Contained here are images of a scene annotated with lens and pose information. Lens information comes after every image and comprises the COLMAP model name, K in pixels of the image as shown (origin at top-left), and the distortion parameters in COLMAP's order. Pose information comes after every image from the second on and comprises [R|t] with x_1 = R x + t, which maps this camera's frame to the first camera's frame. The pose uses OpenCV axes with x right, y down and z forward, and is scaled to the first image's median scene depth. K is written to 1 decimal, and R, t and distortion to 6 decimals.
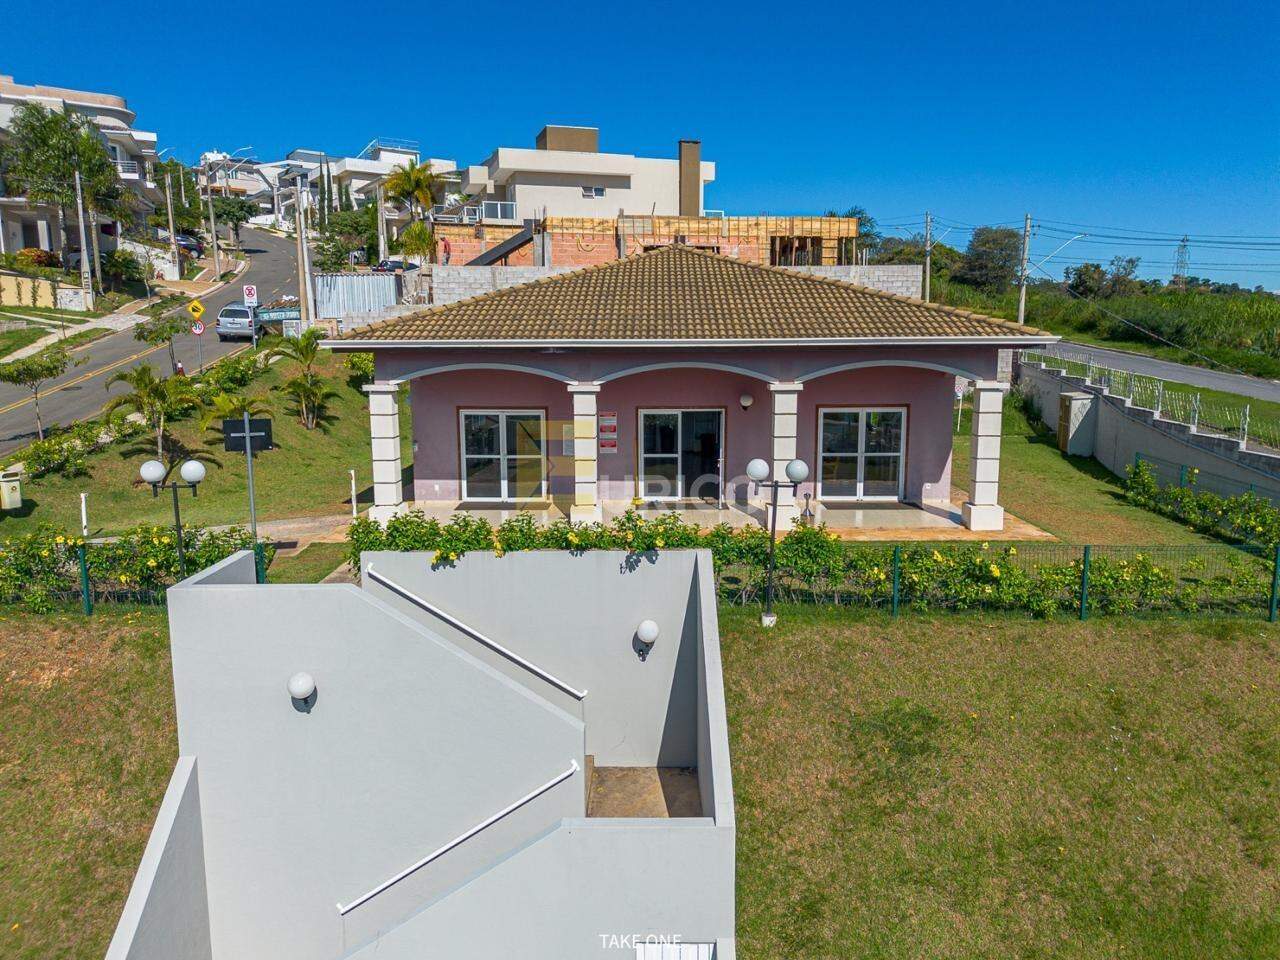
lens RADIAL K [[906.5, 0, 637.8], [0, 906.5, 477.5], [0, 0, 1]] dist [0.070301, -0.071006]
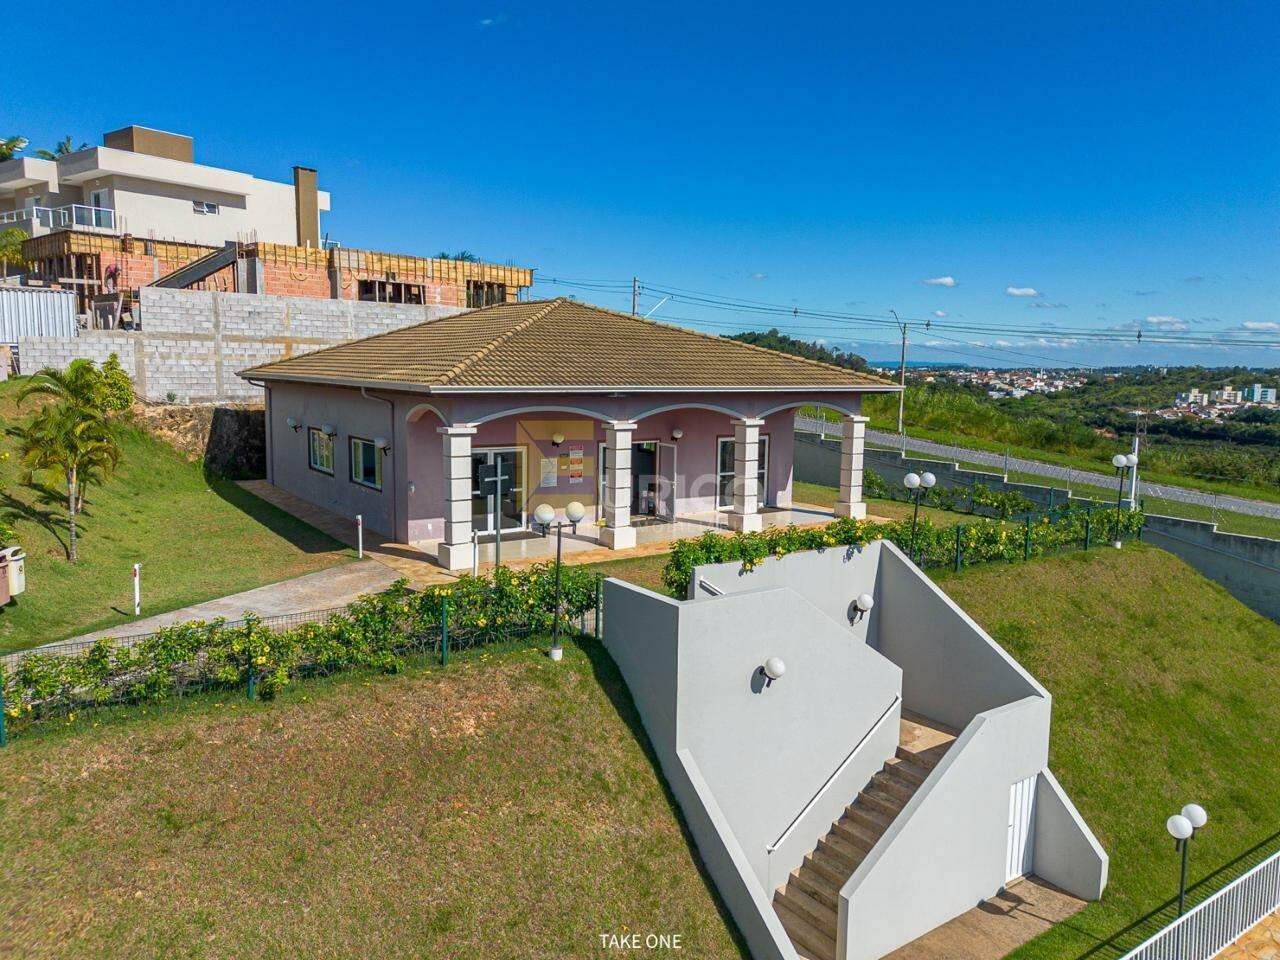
lens RADIAL K [[906.5, 0, 637.8], [0, 906.5, 477.5], [0, 0, 1]] dist [0.070301, -0.071006]
pose [[0.807079, -0.054108, 0.587959, -0.347948], [0.070963, 0.997463, -0.005616, -0.011766], [-0.586163, 0.046256, 0.808872, 0.022797]]
